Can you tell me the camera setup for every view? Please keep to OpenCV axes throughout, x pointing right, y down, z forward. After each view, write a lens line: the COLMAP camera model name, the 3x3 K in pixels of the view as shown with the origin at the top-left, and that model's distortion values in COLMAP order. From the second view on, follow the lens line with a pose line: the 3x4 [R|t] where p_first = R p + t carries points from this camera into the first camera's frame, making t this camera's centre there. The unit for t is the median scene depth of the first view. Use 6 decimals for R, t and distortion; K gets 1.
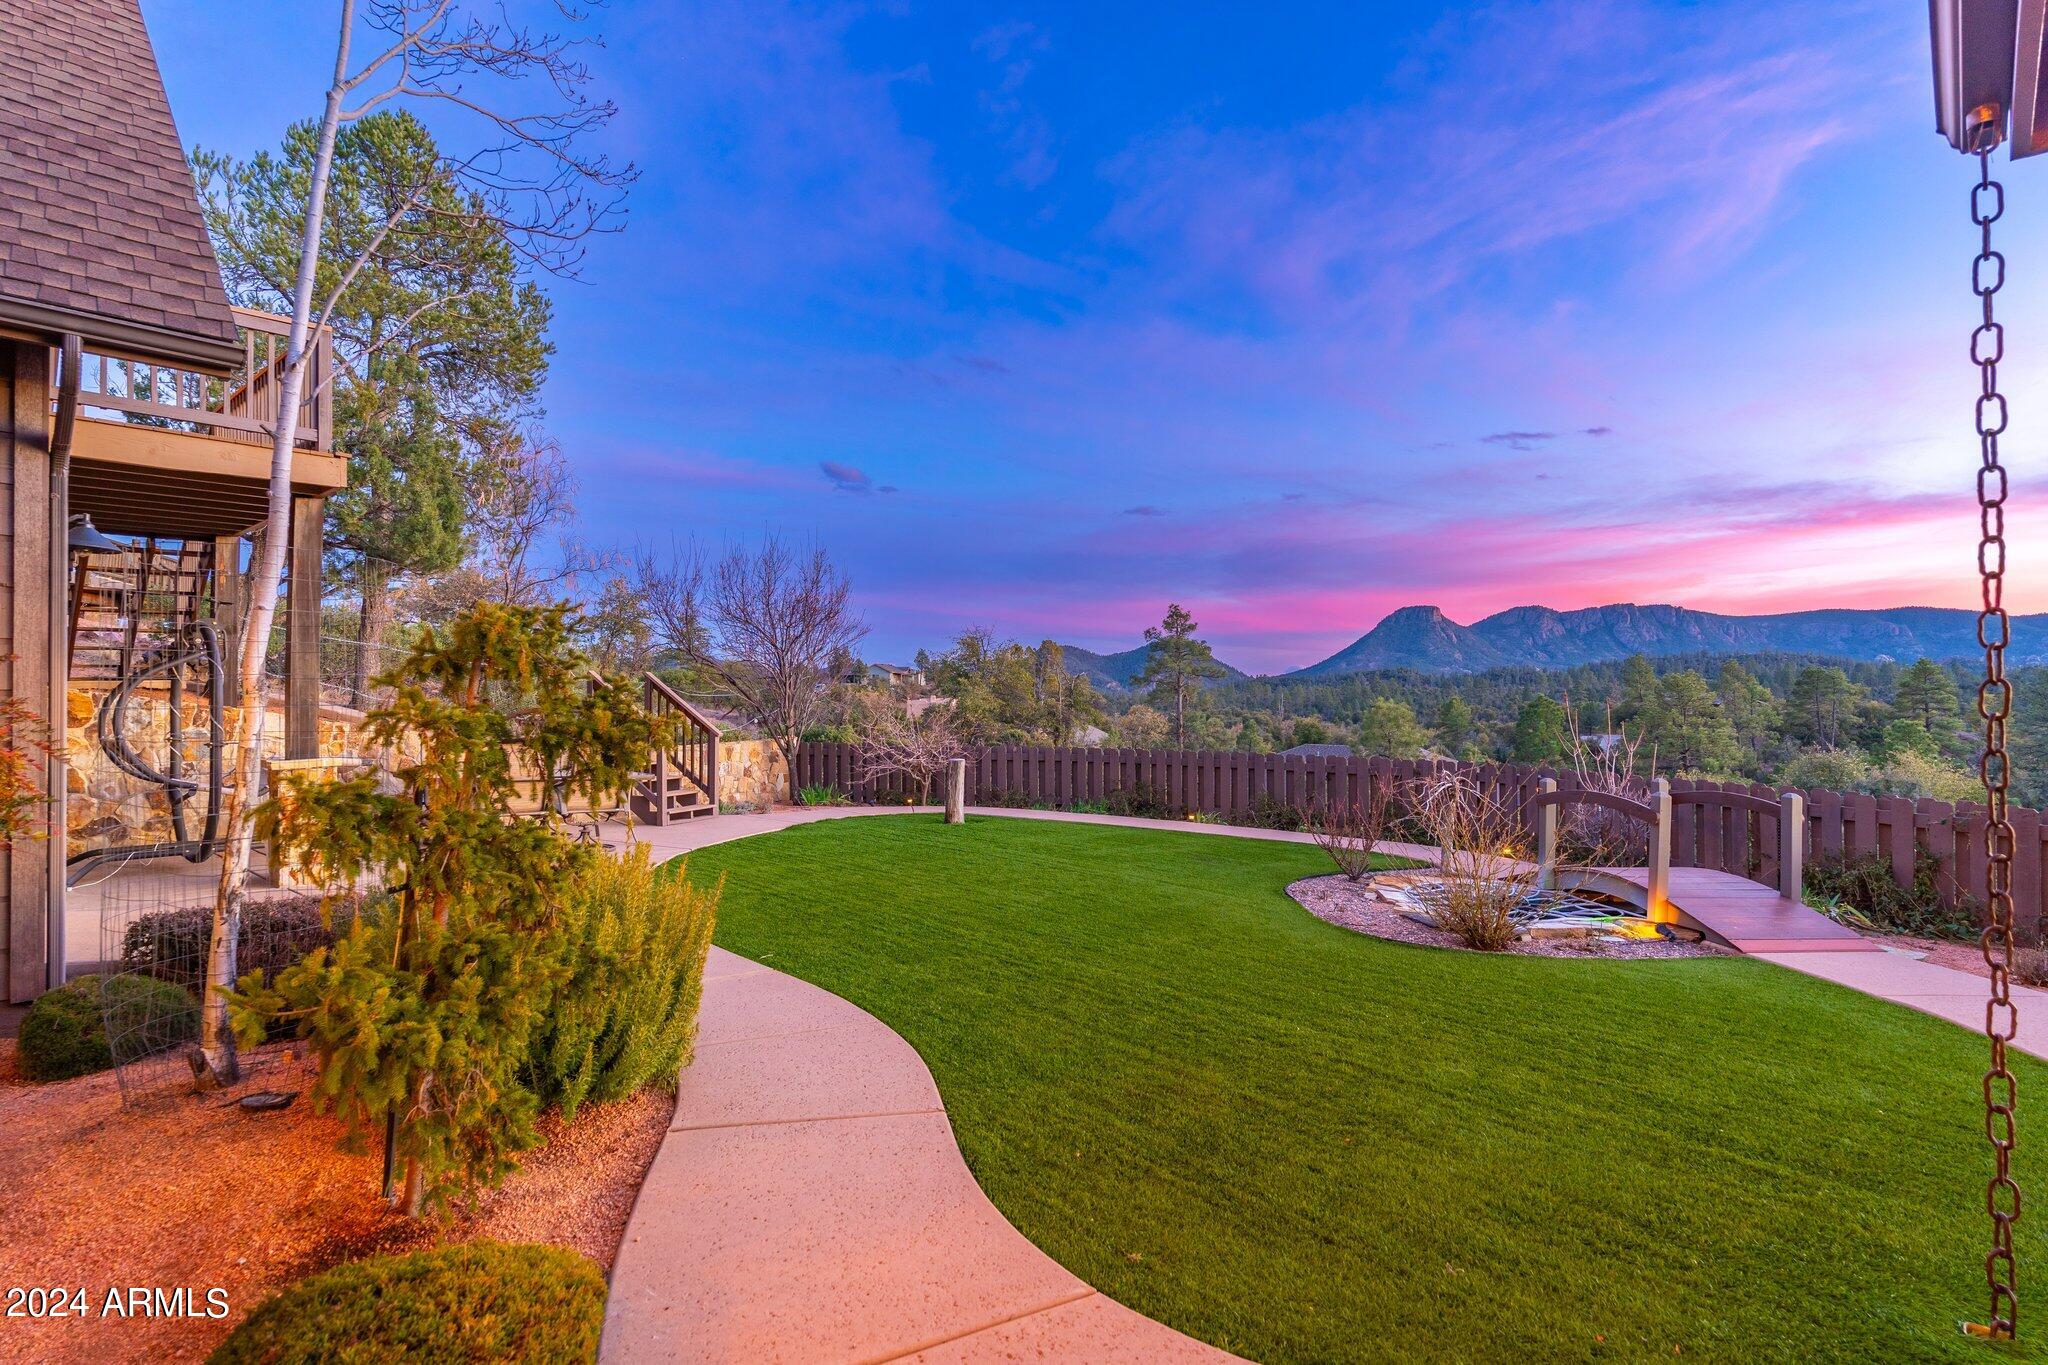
lens RADIAL K [[1061.7, 0, 1024.0], [0, 1061.7, 682.5], [0, 0, 1]] dist [-0.002491, -0.000032]
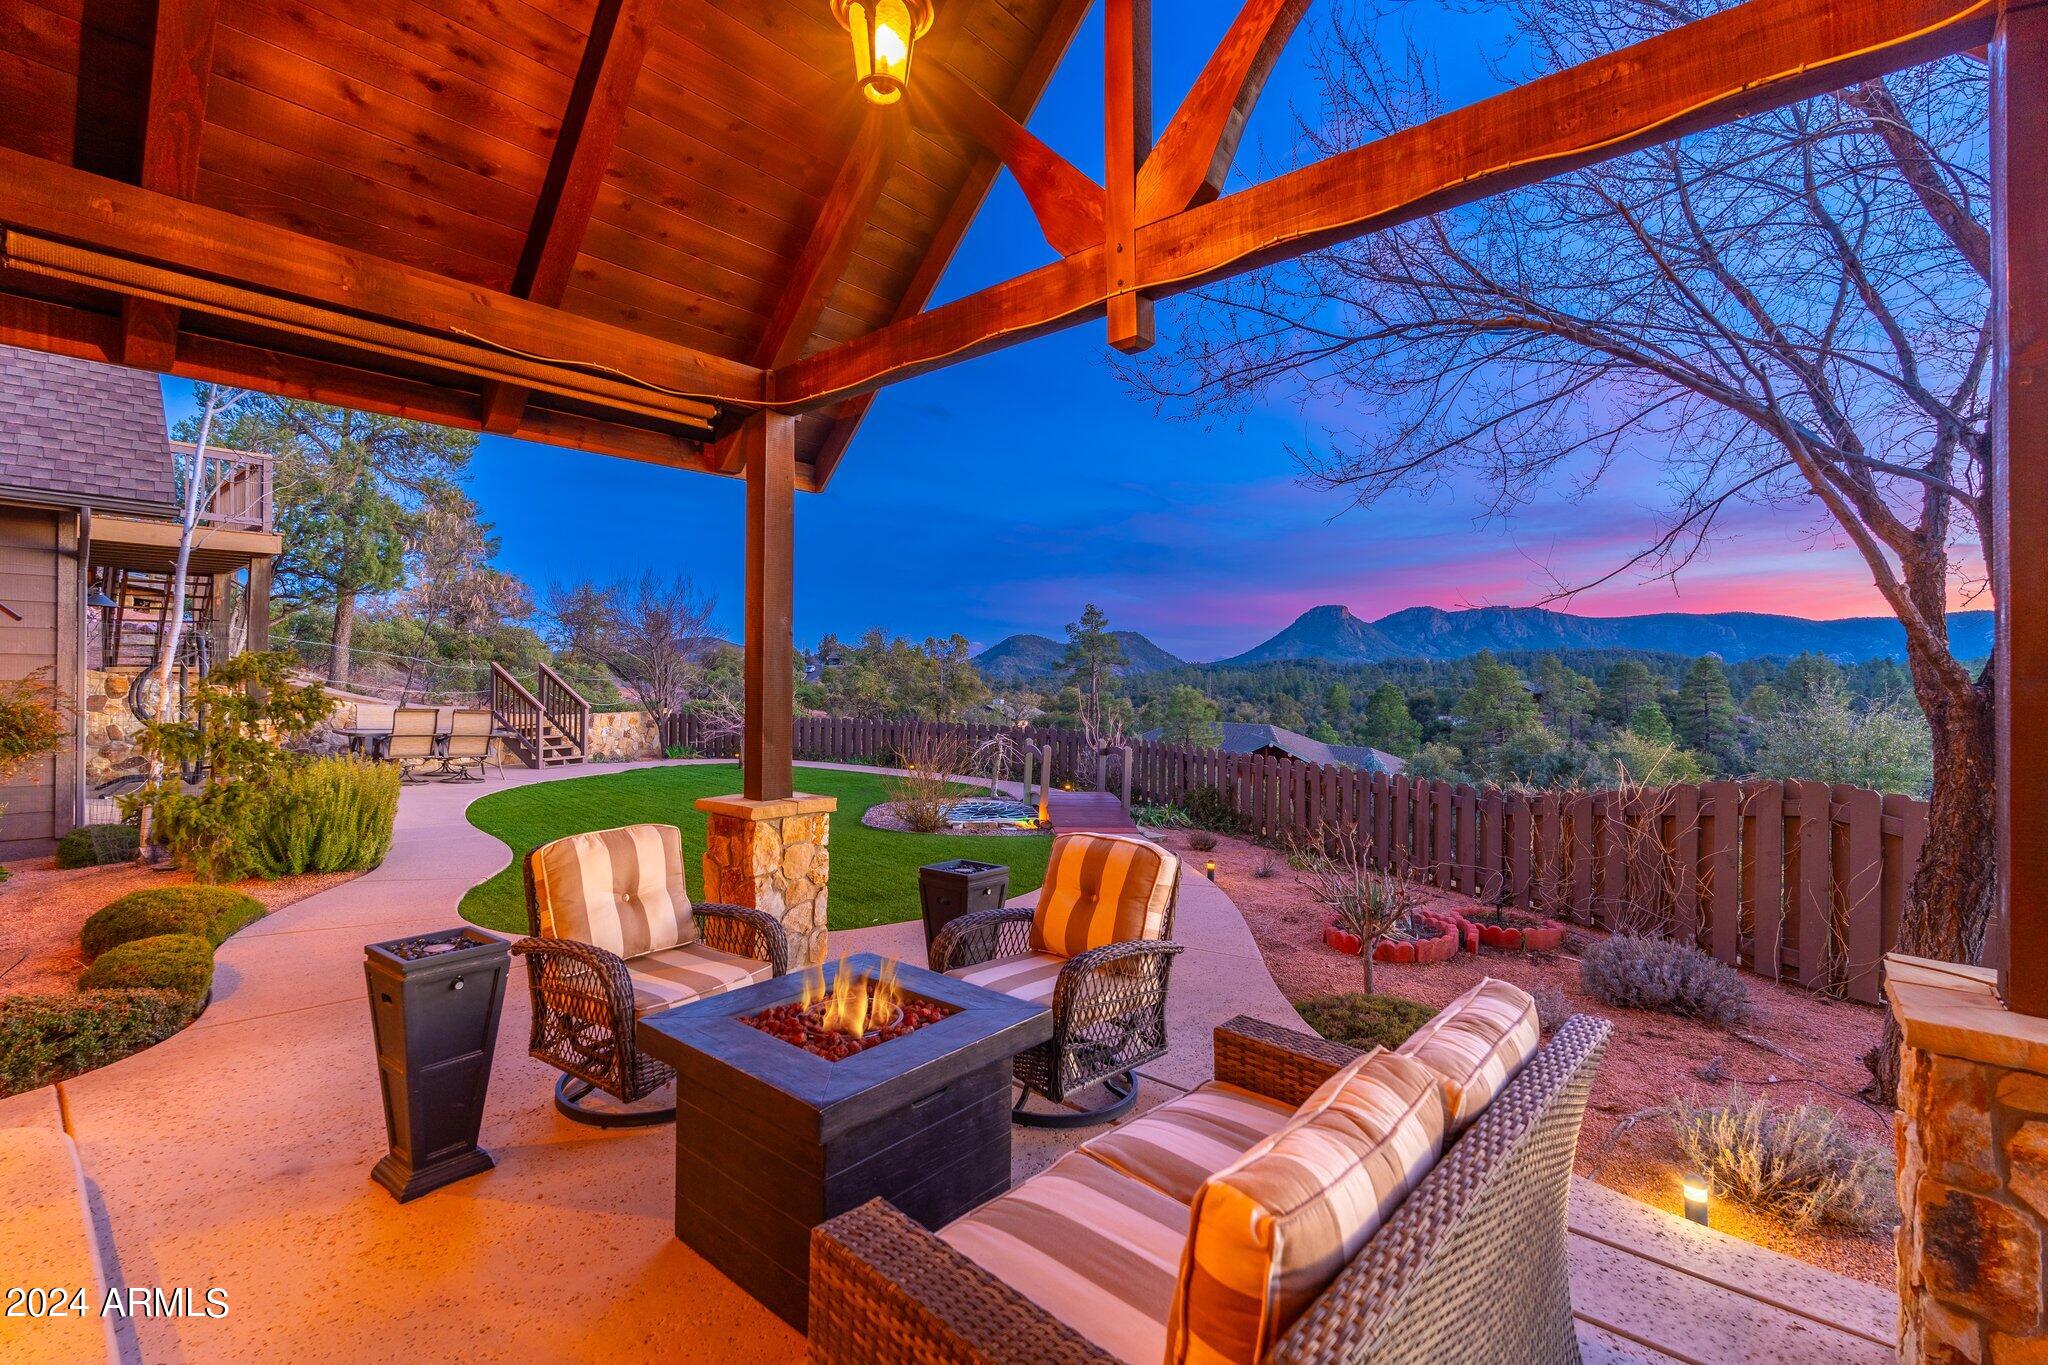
lens RADIAL K [[905.4, 0, 1021.7], [0, 905.4, 671.8], [0, 0, 1]] dist [0.001320, -0.000507]
pose [[0.999494, 0.011152, 0.029775, 0.222166], [-0.011331, 0.999919, 0.005837, -0.010791], [-0.029708, -0.006171, 0.999540, -0.207920]]
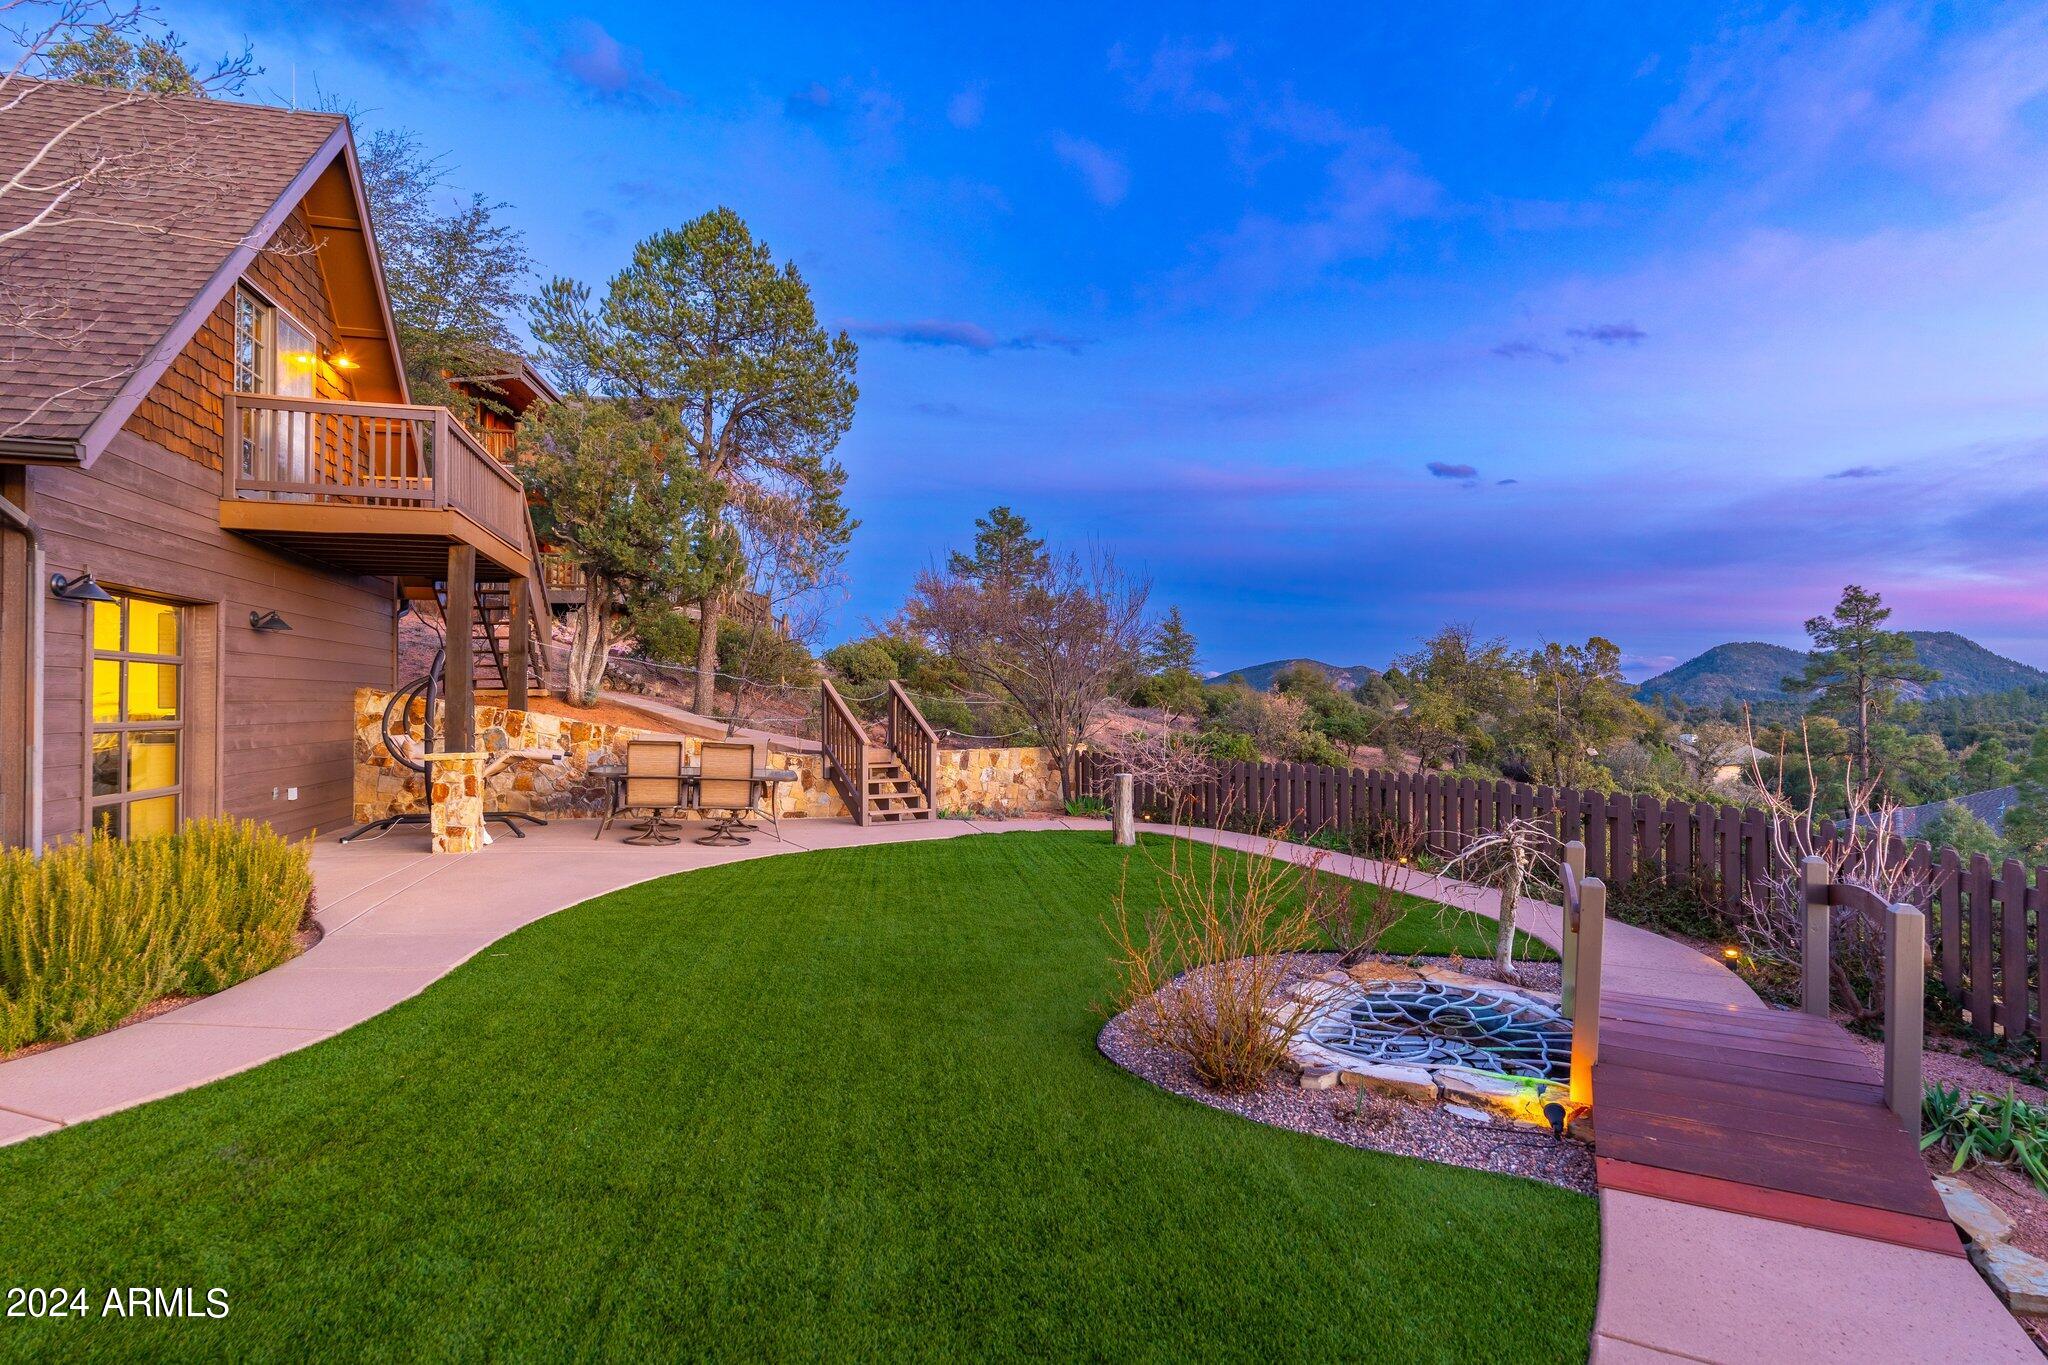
lens RADIAL K [[1064.2, 0, 1021.5], [0, 1064.2, 632.5], [0, 0, 1]] dist [-0.000682, -0.000628]
pose [[0.846174, -0.028248, -0.532157, 0.282705], [0.000714, 0.998653, -0.051876, -0.001920], [0.532906, 0.043516, 0.845055, 0.139852]]
